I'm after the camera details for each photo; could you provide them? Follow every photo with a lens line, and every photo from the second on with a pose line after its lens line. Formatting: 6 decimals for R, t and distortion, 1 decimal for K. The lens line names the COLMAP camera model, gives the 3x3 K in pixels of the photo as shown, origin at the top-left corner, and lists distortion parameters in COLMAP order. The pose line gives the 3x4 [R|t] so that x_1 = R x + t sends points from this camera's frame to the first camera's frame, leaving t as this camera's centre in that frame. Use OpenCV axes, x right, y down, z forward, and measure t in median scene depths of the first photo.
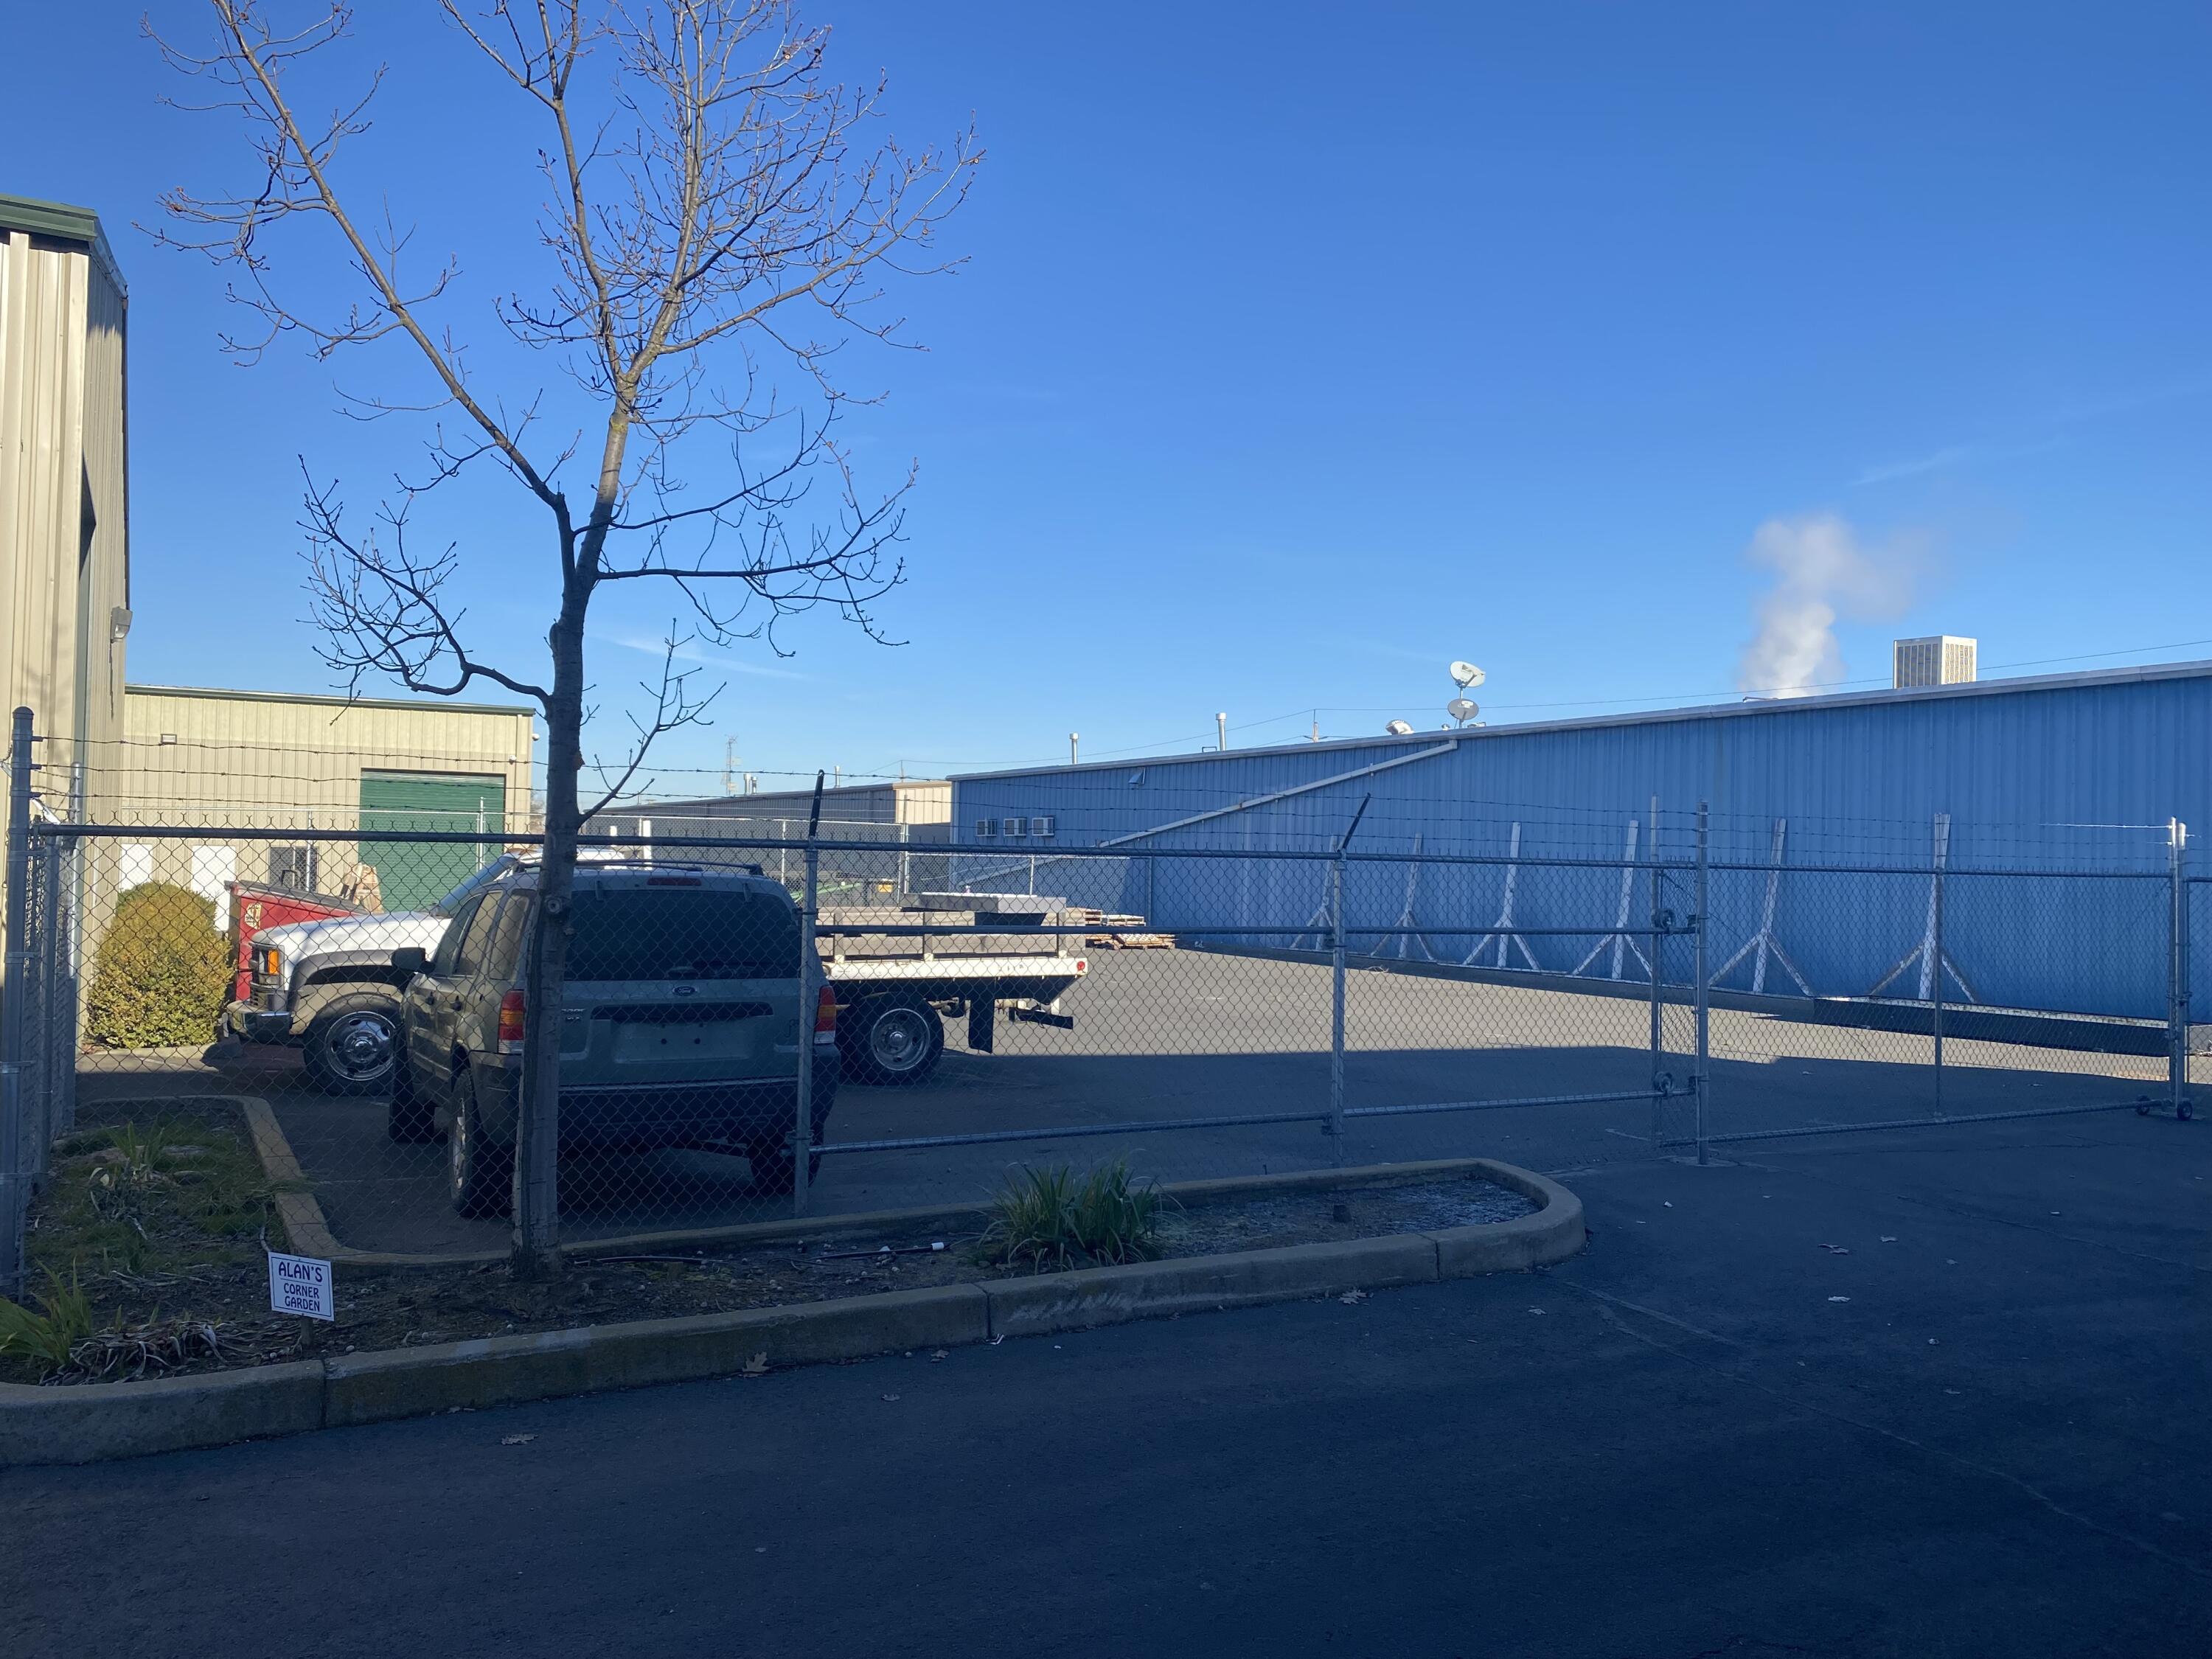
lens RADIAL K [[1707.8, 0, 1106.0], [0, 1707.8, 829.5], [0, 0, 1]] dist [0.267874, -0.170217]
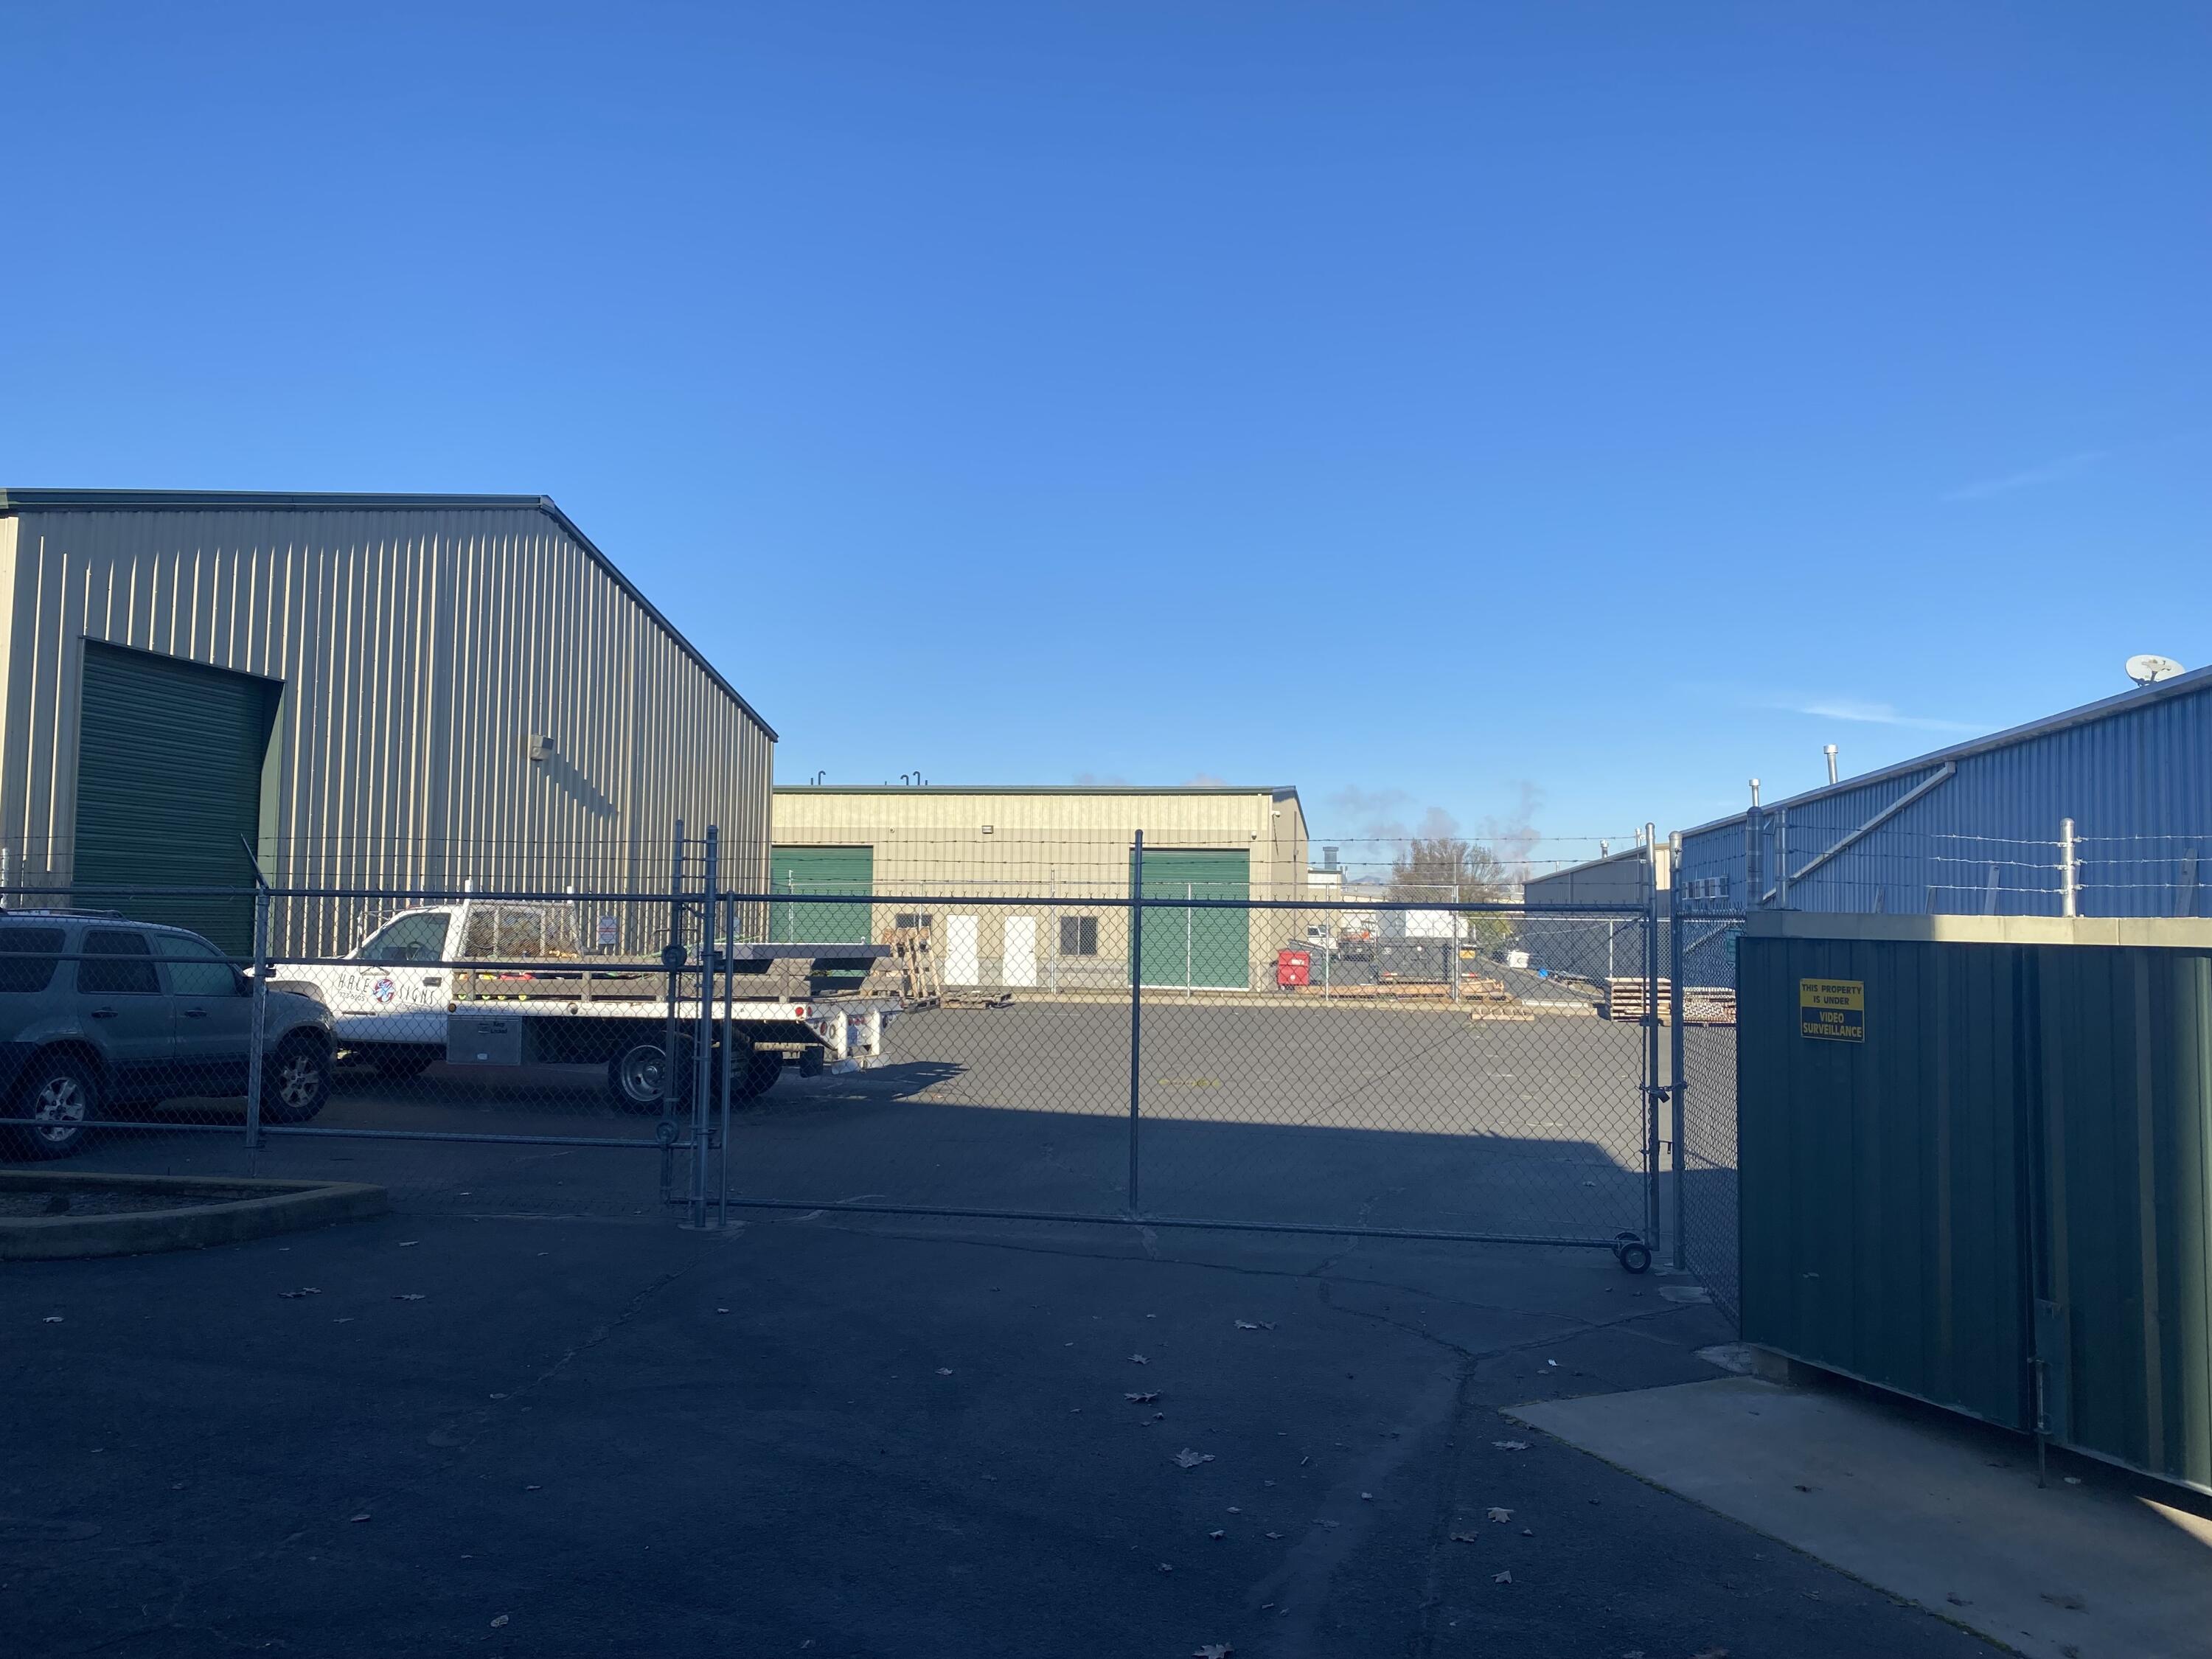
lens RADIAL K [[1693.8, 0, 1104.0], [0, 1693.8, 787.6], [0, 0, 1]] dist [0.096876, -0.168018]
pose [[0.785203, -0.054679, -0.616819, 0.626249], [0.012749, 0.997310, -0.072179, 0.017840], [0.619107, 0.048811, 0.783788, 0.253986]]
